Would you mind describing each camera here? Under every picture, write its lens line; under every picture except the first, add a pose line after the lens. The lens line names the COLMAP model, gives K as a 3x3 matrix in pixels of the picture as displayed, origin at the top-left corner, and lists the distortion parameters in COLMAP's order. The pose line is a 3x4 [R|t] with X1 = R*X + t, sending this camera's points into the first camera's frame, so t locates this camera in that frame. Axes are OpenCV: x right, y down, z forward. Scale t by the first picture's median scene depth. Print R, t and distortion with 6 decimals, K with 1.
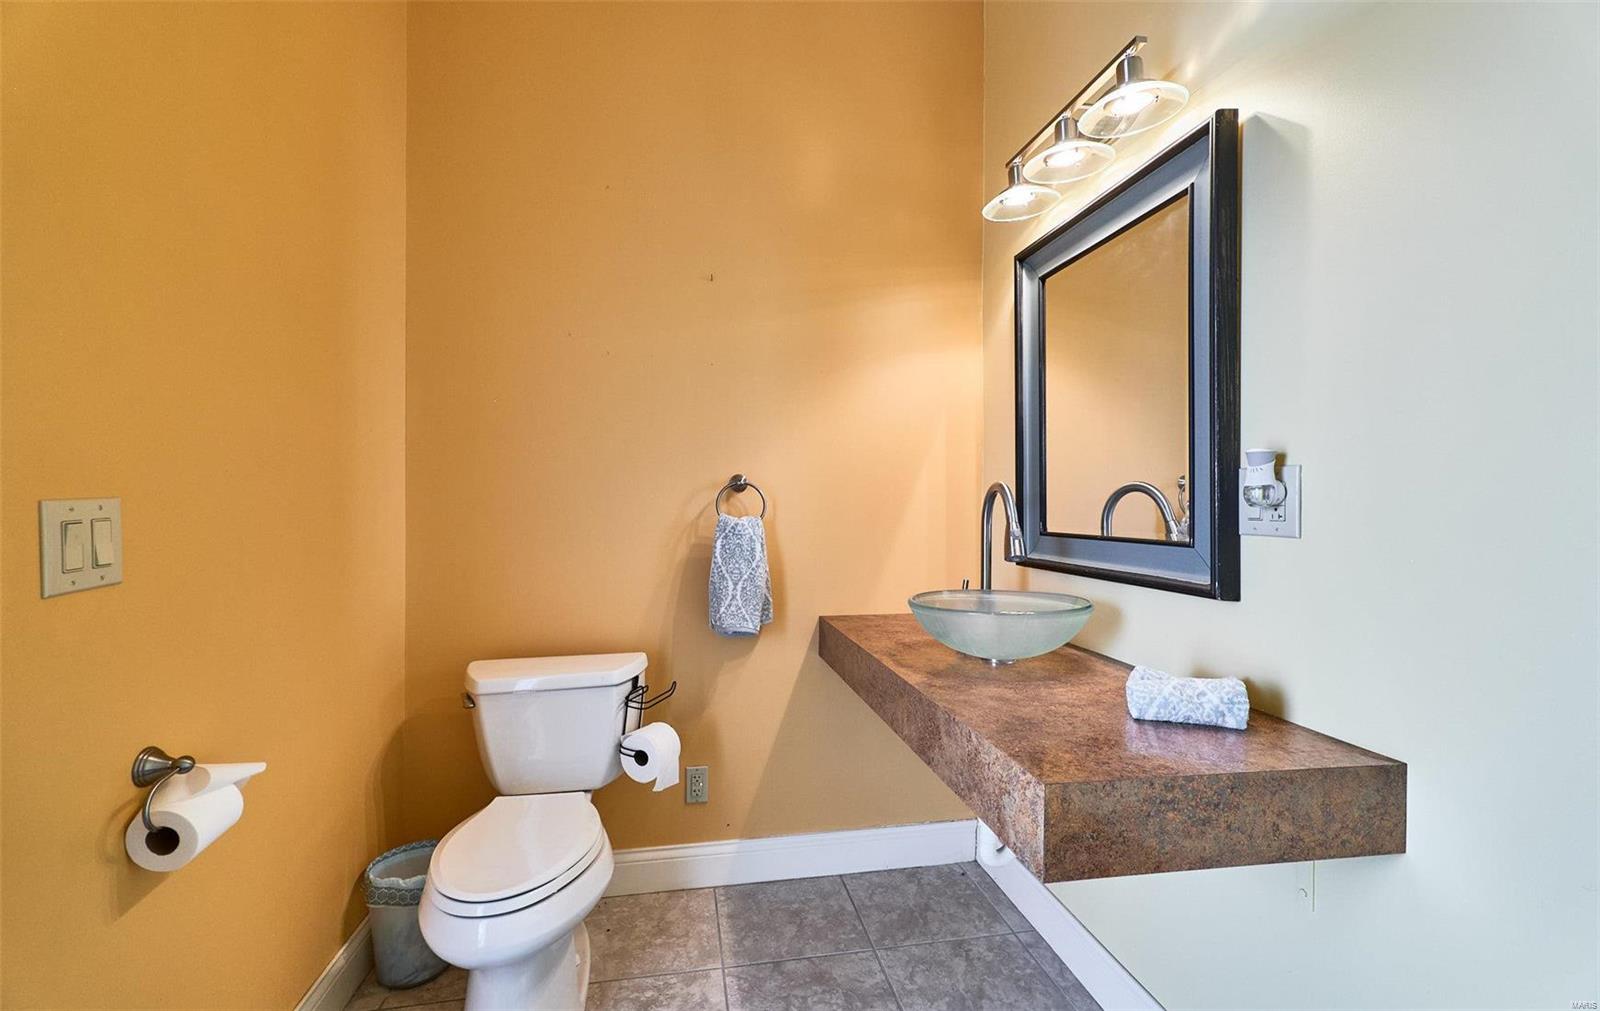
lens RADIAL K [[698.3, 0, 797.1], [0, 698.3, 512.2], [0, 0, 1]] dist [0.005018, 0.000506]
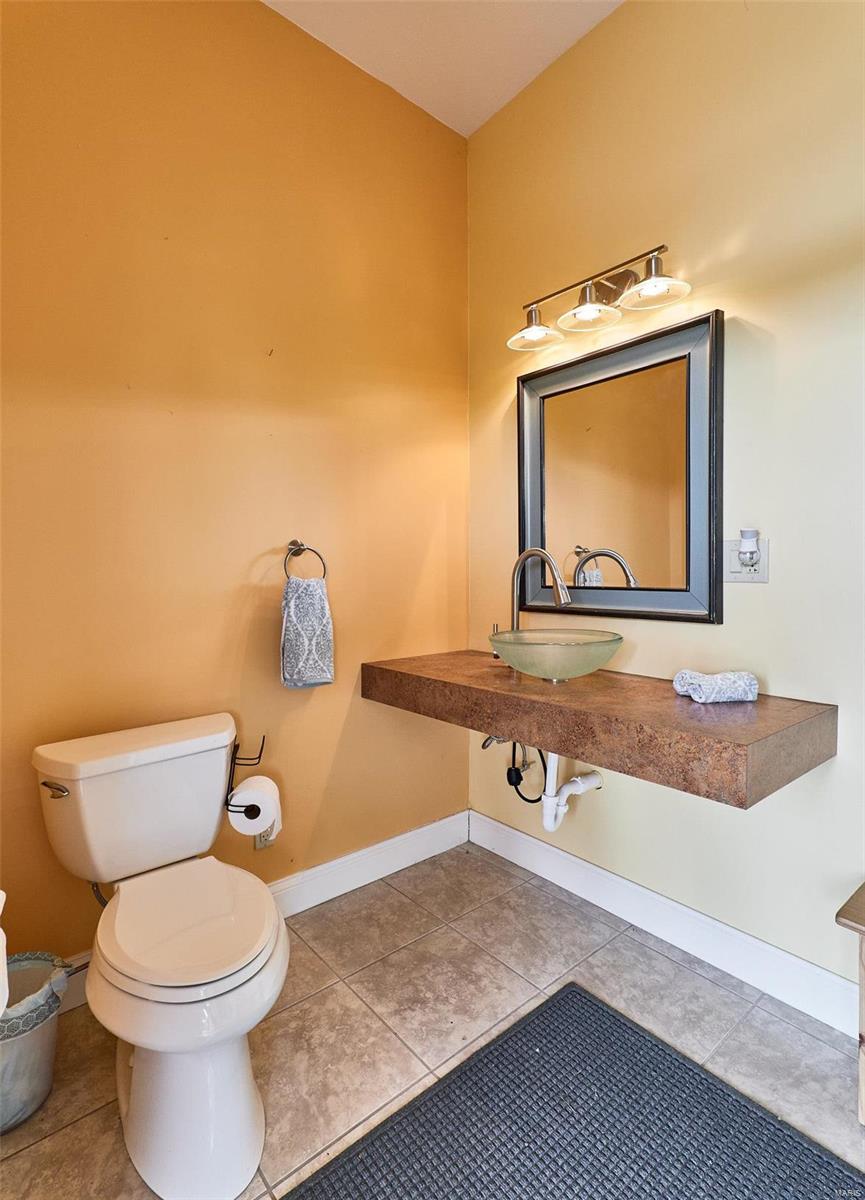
lens RADIAL K [[589.2, 0, 434.0], [0, 589.2, 592.3], [0, 0, 1]] dist [0.003991, -0.000010]
pose [[0.865642, -0.026875, 0.499942, -0.415781], [0.014033, 0.999468, 0.029431, 0.004181], [-0.500468, -0.018461, 0.865558, 0.112952]]
